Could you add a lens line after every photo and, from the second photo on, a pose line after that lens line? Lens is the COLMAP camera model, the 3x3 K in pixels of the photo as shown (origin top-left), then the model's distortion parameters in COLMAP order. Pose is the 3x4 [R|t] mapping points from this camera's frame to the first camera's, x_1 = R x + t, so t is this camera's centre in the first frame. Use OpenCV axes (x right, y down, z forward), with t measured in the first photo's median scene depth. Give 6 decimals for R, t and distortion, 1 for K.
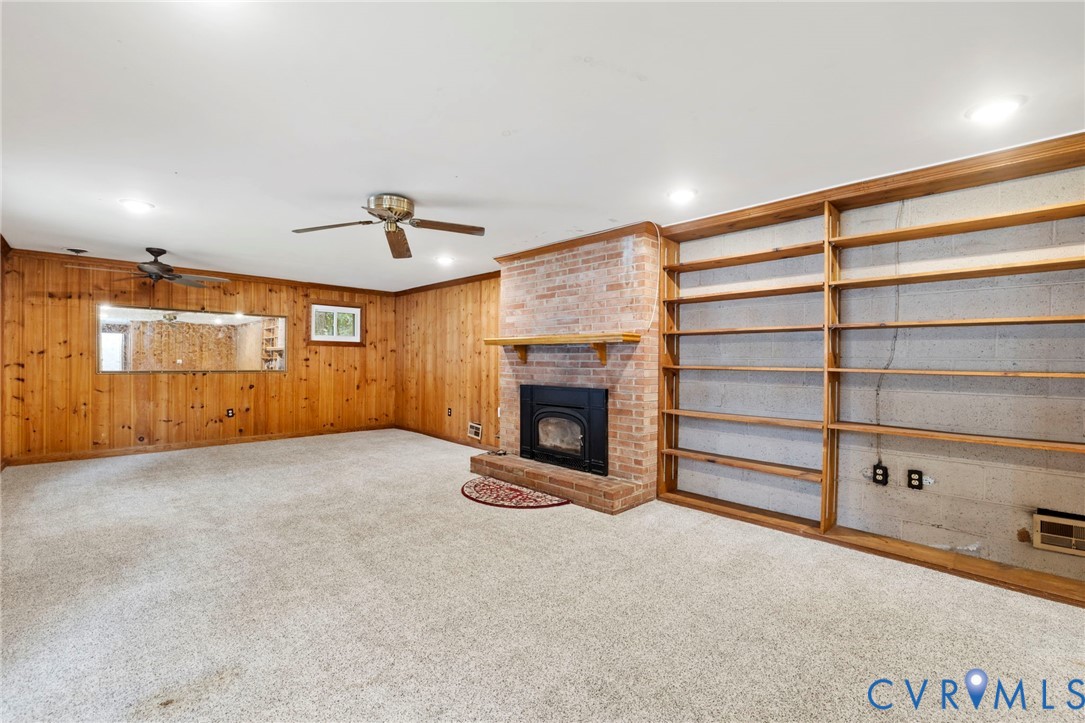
lens RADIAL K [[476.7, 0, 540.7], [0, 476.7, 361.8], [0, 0, 1]] dist [0.003276, -0.000530]
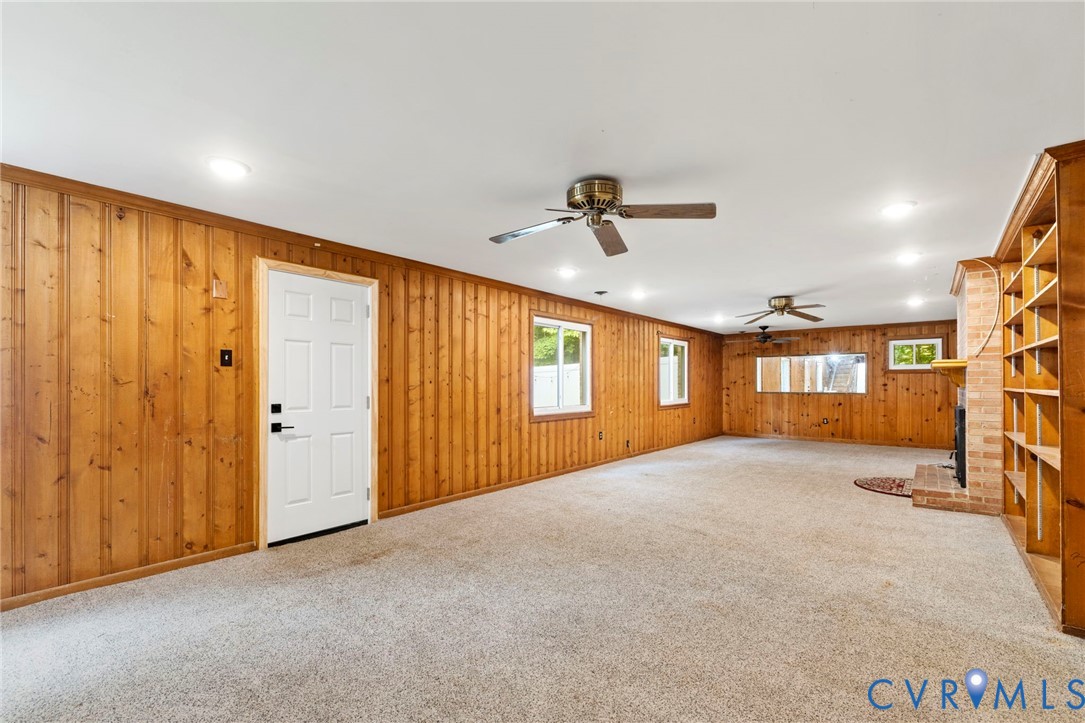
lens RADIAL K [[476.7, 0, 533.8], [0, 476.7, 383.6], [0, 0, 1]] dist [0.003276, -0.000530]
pose [[0.118970, -0.009841, -0.992849, 0.699007], [-0.001860, 0.999947, -0.010134, 0.006585], [0.992896, 0.003053, 0.118946, -0.079319]]
